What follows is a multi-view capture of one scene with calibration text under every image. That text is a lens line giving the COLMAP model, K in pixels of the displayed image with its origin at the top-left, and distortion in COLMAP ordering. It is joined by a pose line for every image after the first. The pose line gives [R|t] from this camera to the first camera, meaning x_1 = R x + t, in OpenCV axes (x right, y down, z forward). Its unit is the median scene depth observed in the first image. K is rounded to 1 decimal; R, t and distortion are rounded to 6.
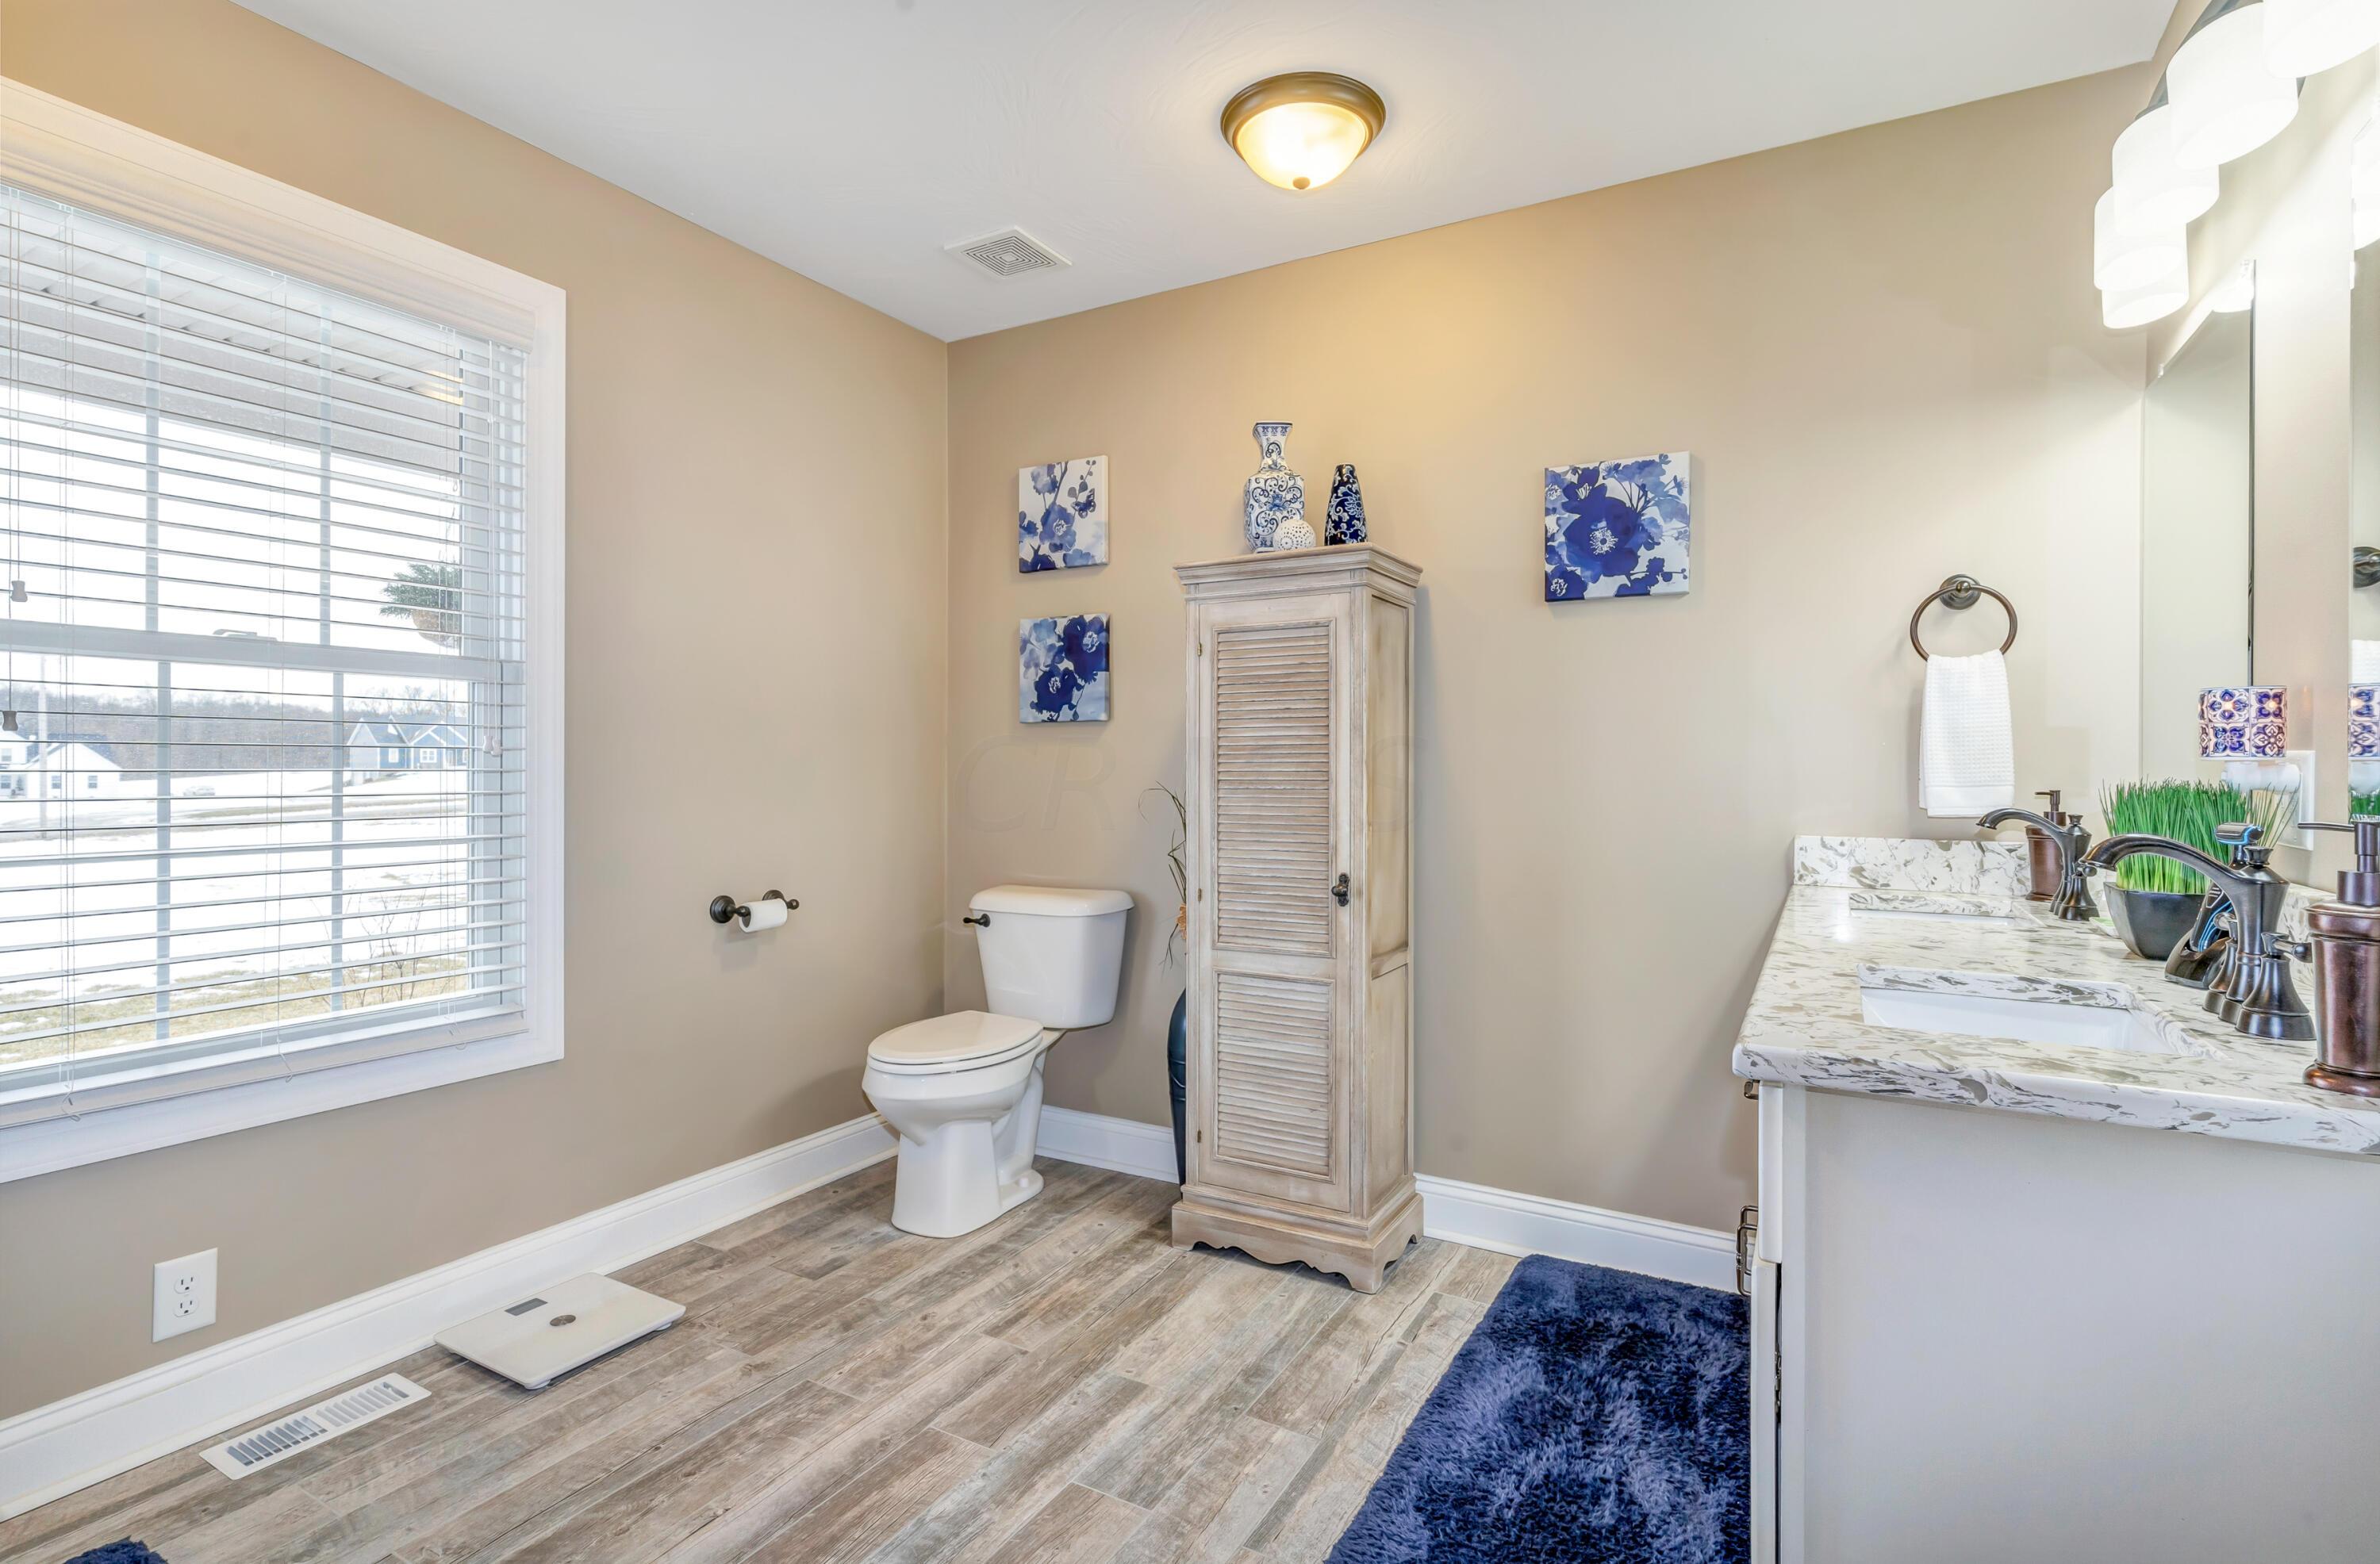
lens RADIAL K [[1151.1, 0, 1190.0], [0, 1151.1, 782.0], [0, 0, 1]] dist [0.000476, 0.000058]
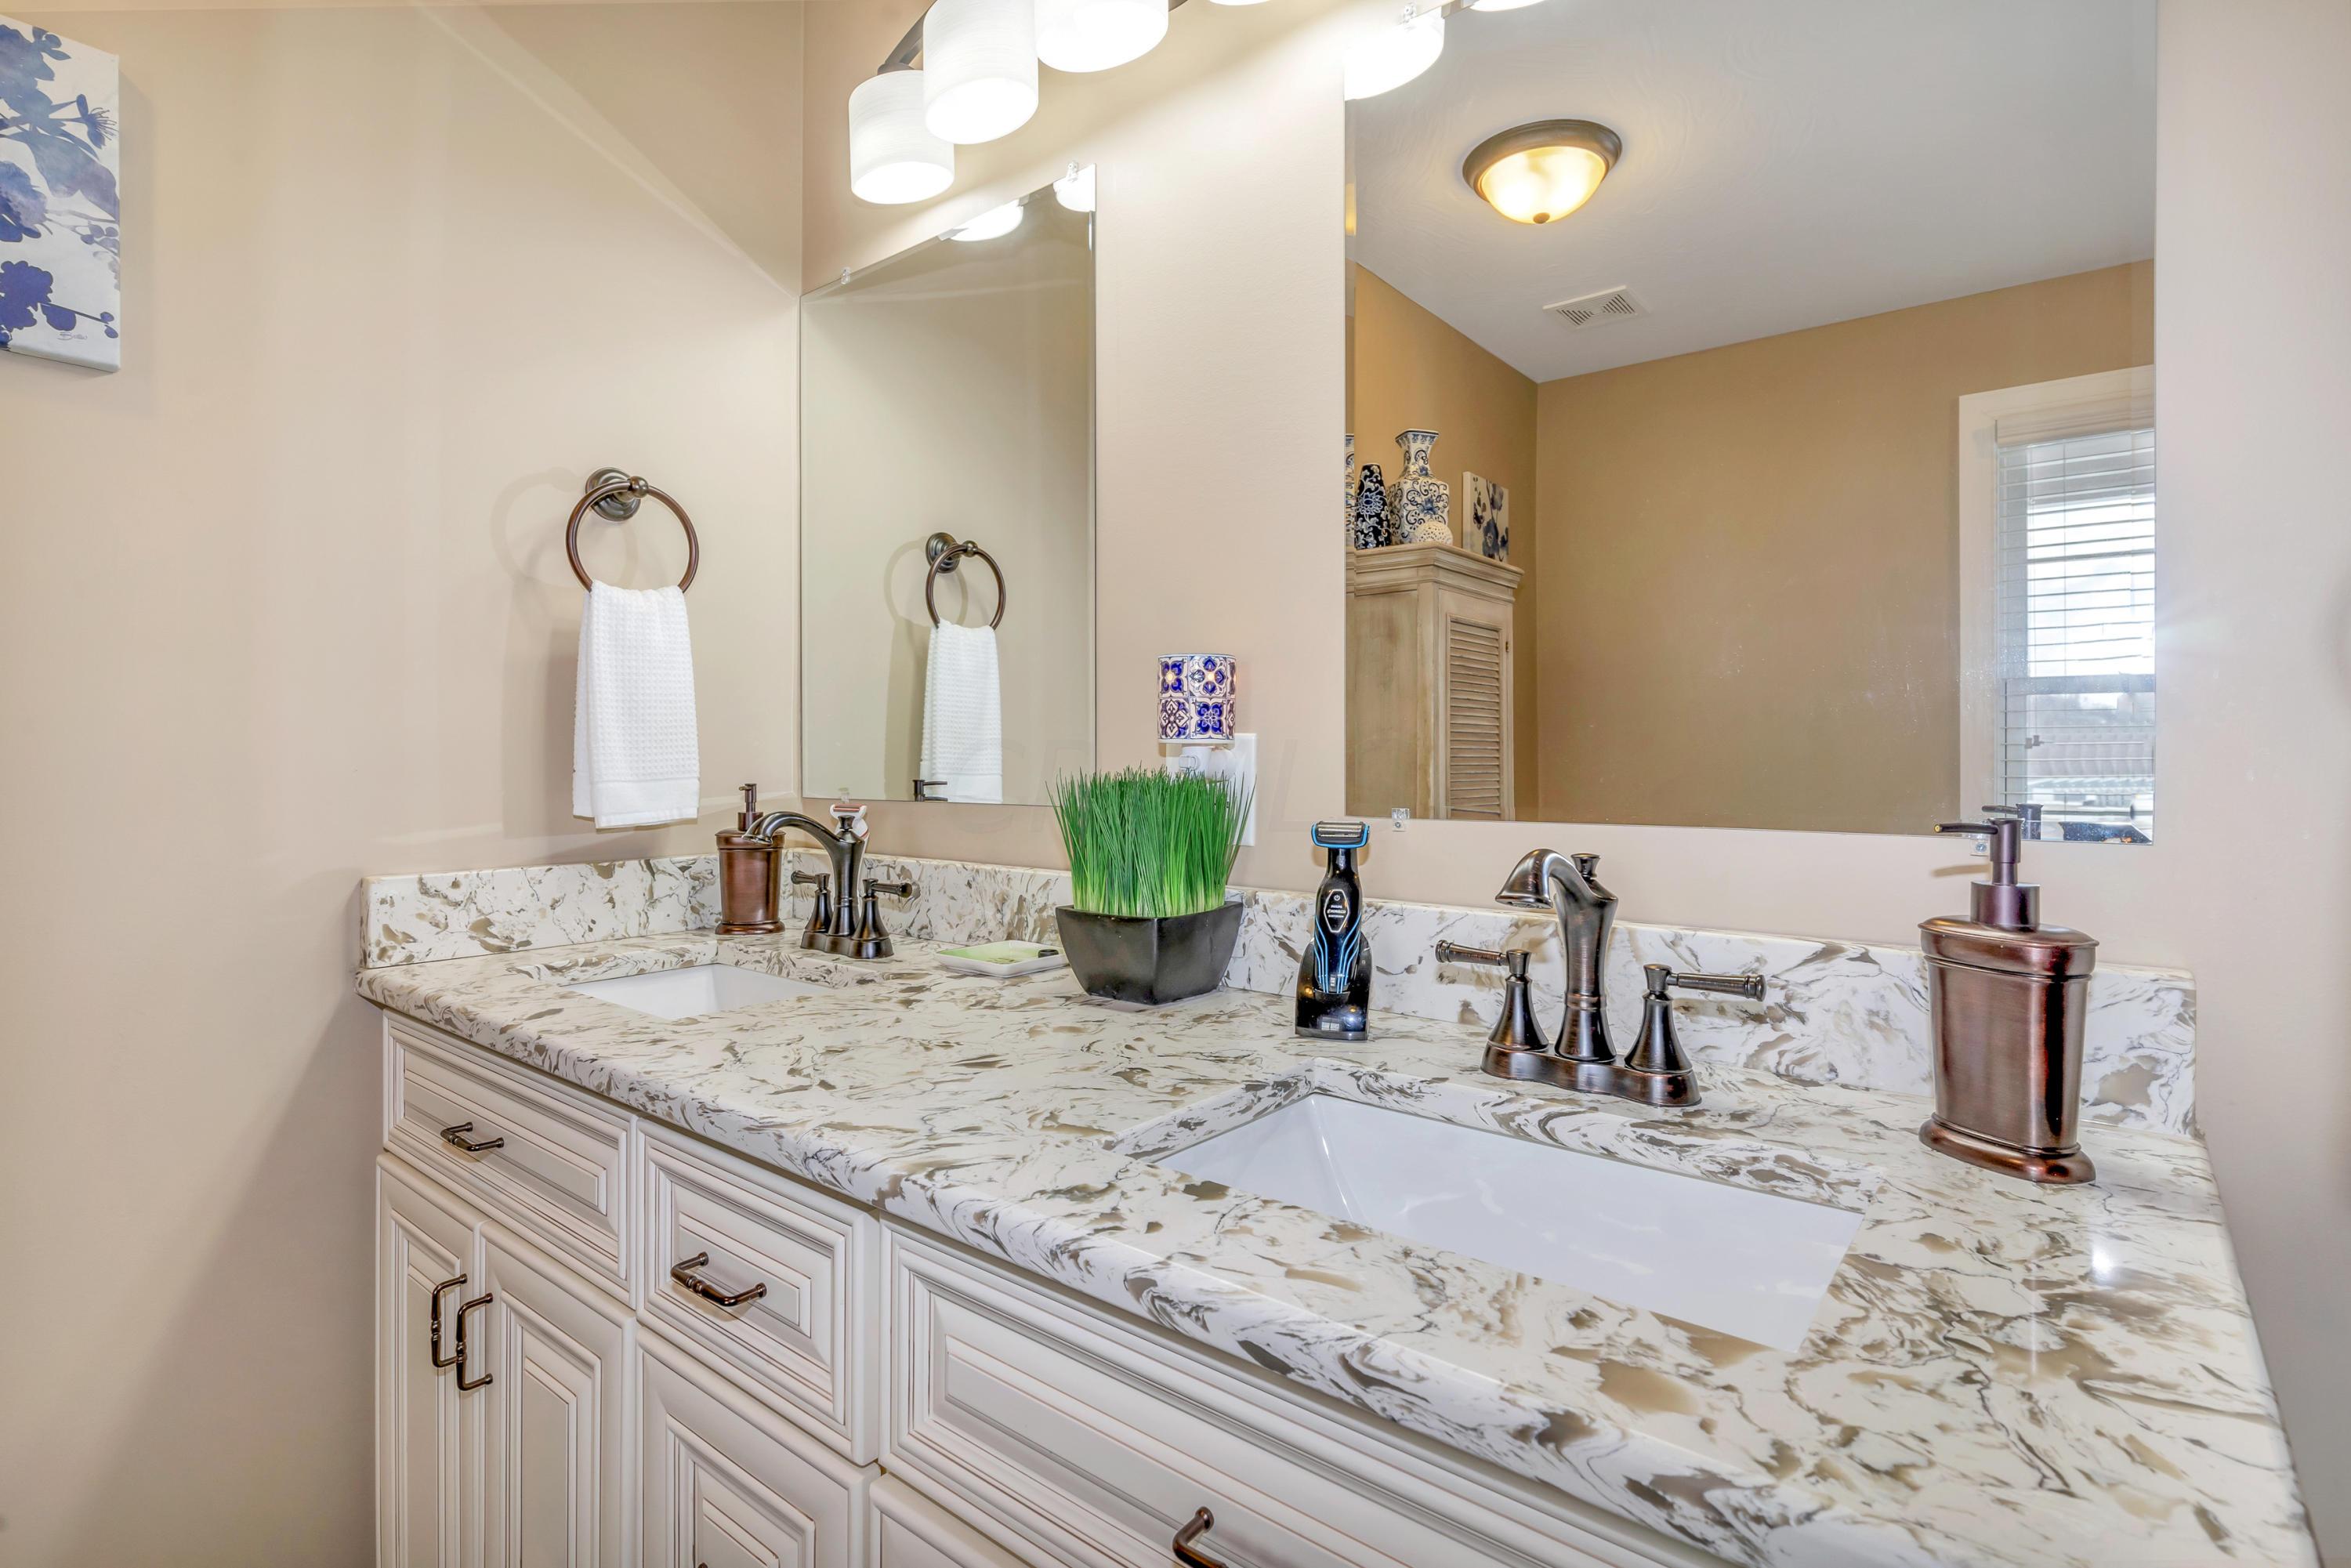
lens RADIAL K [[1130.7, 0, 1170.7], [0, 1130.7, 764.2], [0, 0, 1]] dist [0.001386, -0.000413]
pose [[0.169611, -0.009089, 0.985469, 0.067132], [0.013628, 0.999883, 0.006876, -0.006374], [-0.985417, 0.012264, 0.169716, 0.571799]]
